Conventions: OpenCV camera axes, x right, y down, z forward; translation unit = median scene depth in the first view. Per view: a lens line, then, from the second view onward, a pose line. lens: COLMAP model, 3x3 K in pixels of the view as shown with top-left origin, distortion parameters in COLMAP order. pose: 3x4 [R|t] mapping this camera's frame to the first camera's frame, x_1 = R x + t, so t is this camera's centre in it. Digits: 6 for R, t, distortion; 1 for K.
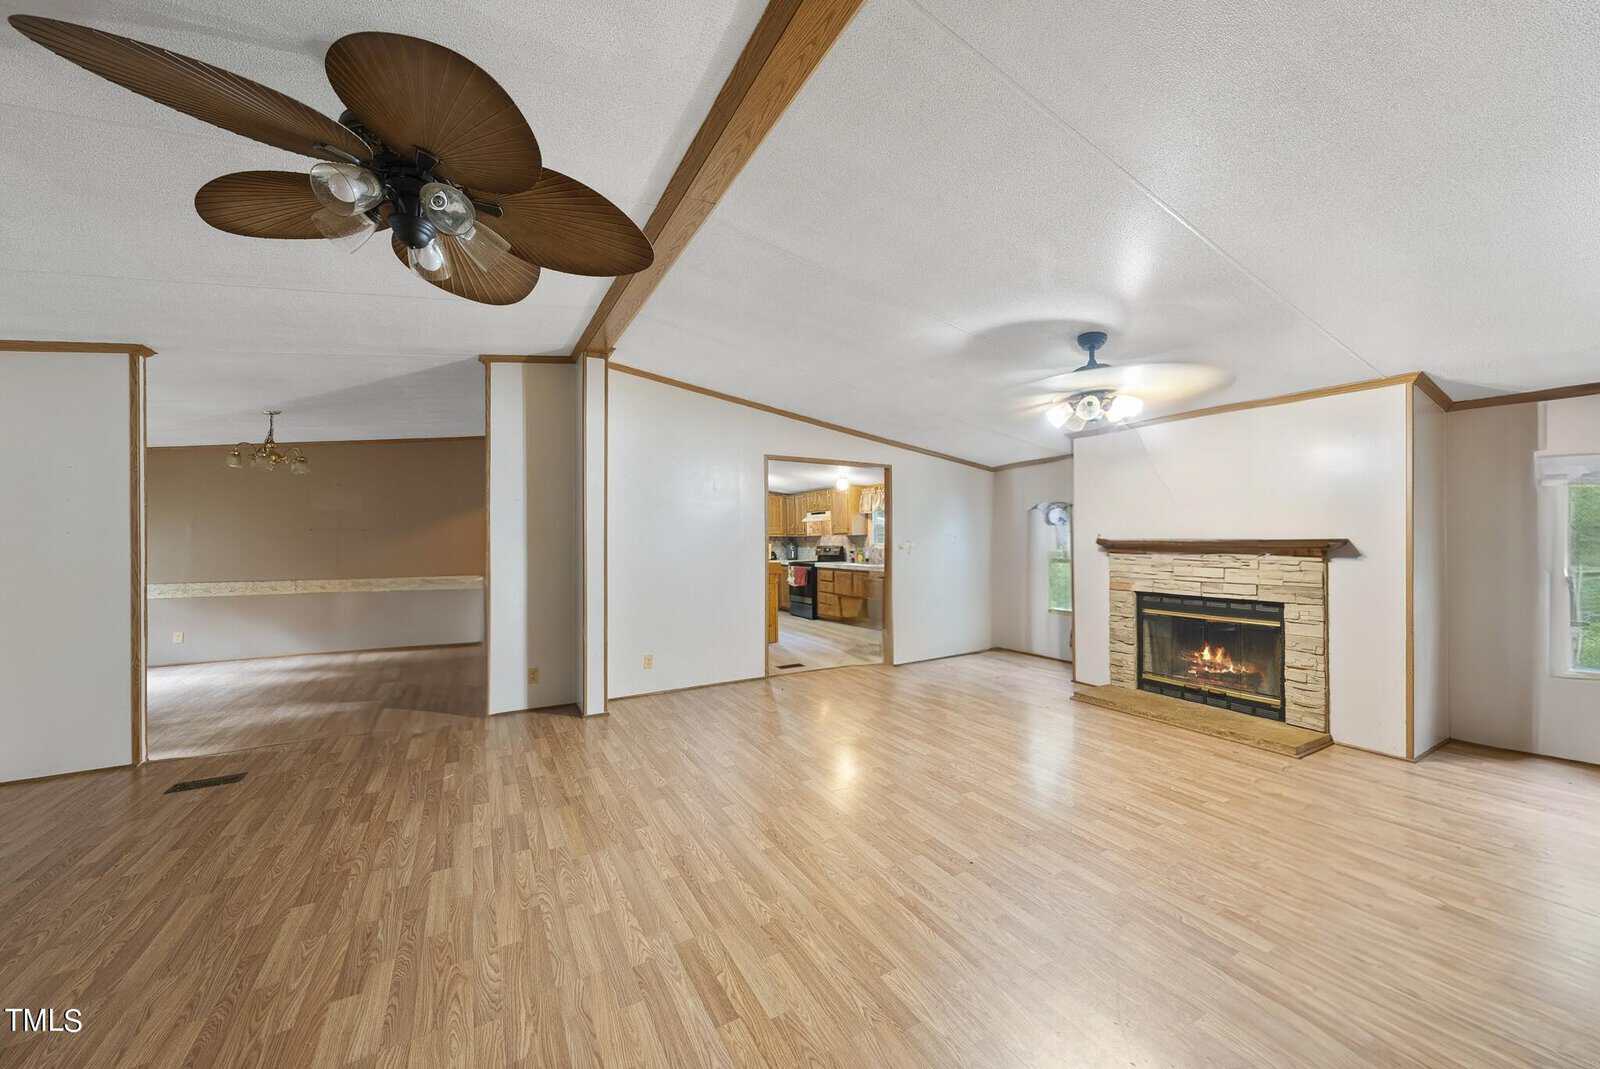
lens RADIAL K [[544.0, 0, 798.3], [0, 544.0, 540.5], [0, 0, 1]] dist [-0.001004, -0.000007]
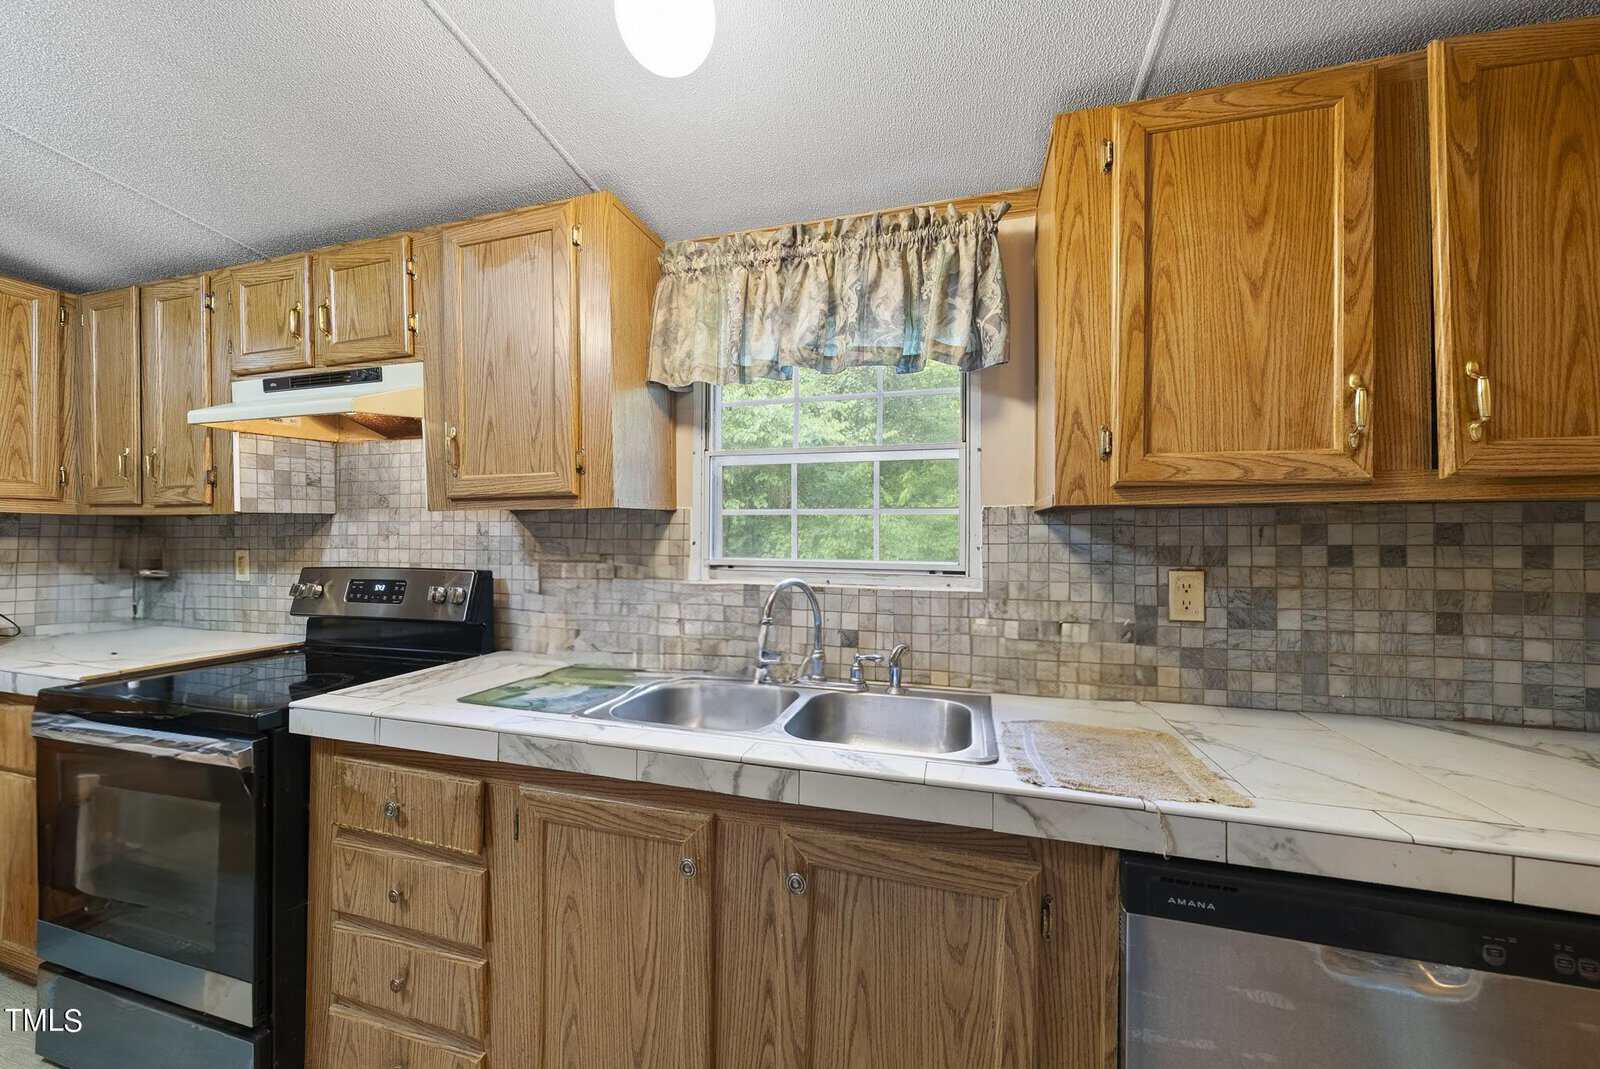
lens RADIAL K [[591.3, 0, 798.0], [0, 591.3, 534.7], [0, 0, 1]] dist [-0.001467, 0.000045]
pose [[0.729129, 0.013727, 0.684238, 0.042236], [-0.009916, 0.999906, -0.009492, -0.001062], [-0.684304, 0.000136, 0.729197, 1.609953]]
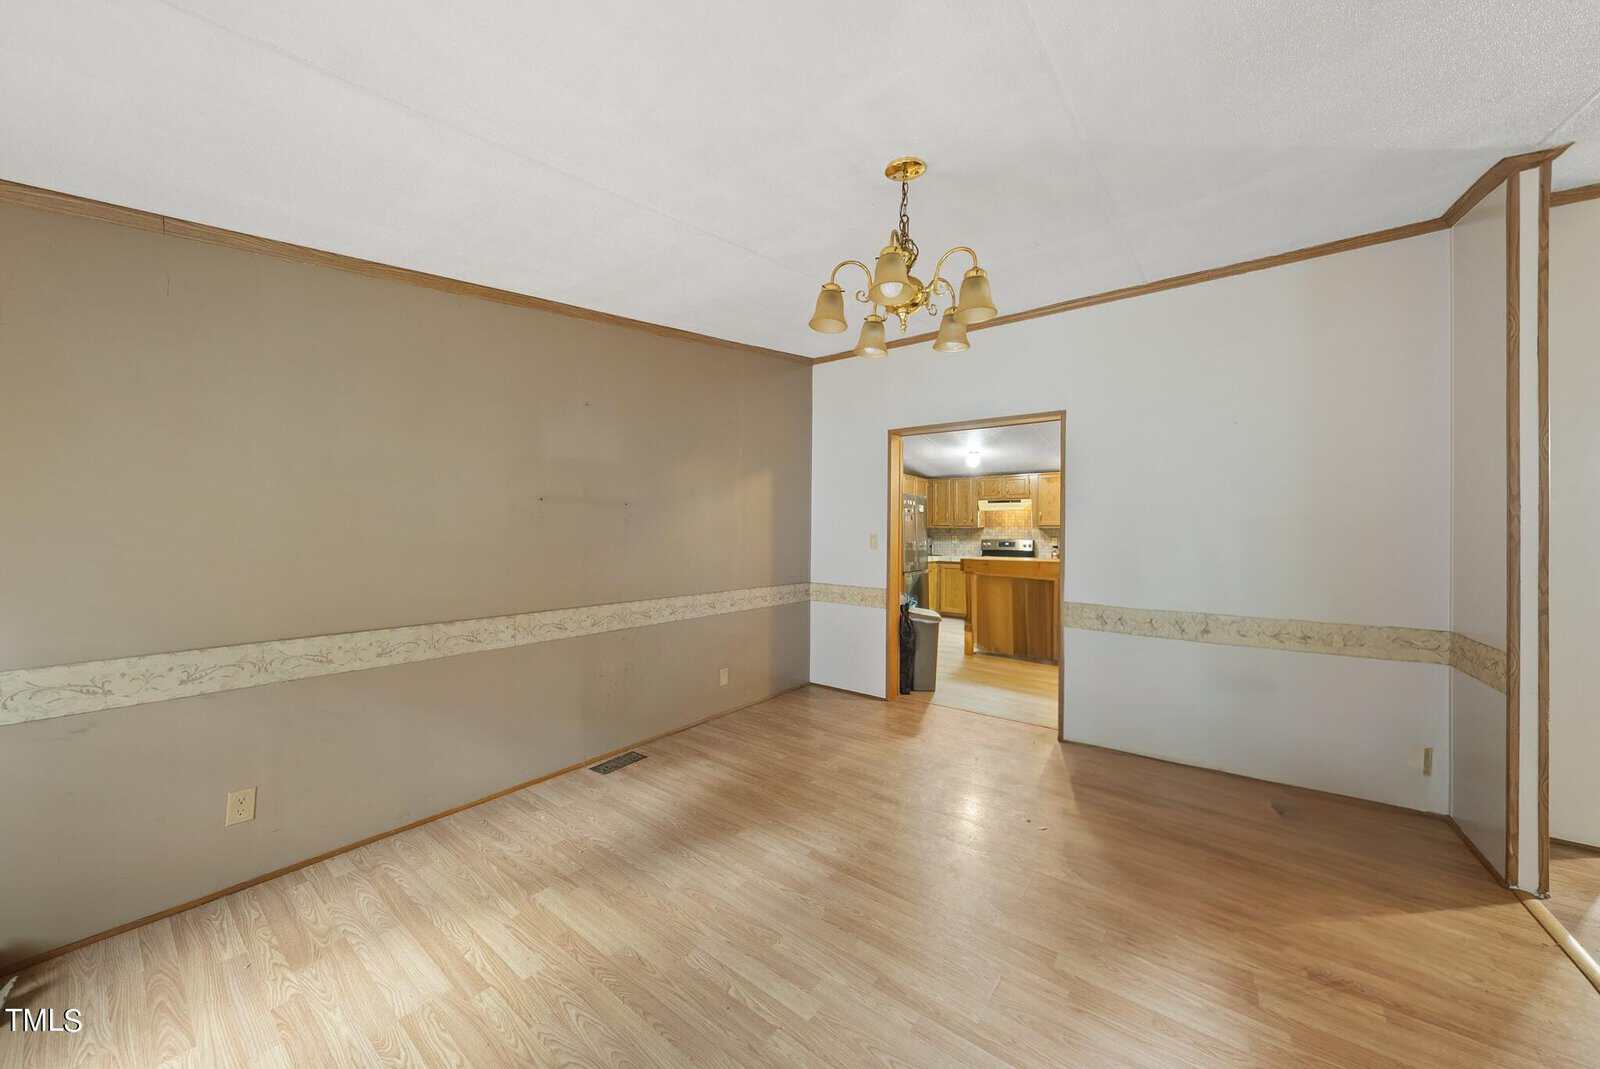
lens RADIAL K [[544.0, 0, 800.3], [0, 544.0, 533.1], [0, 0, 1]] dist [-0.001004, -0.000007]
pose [[0.922170, 0.012176, 0.386592, -1.220067], [-0.013789, 0.999904, 0.001401, 0.007466], [-0.386538, -0.006623, 0.922250, 0.719257]]
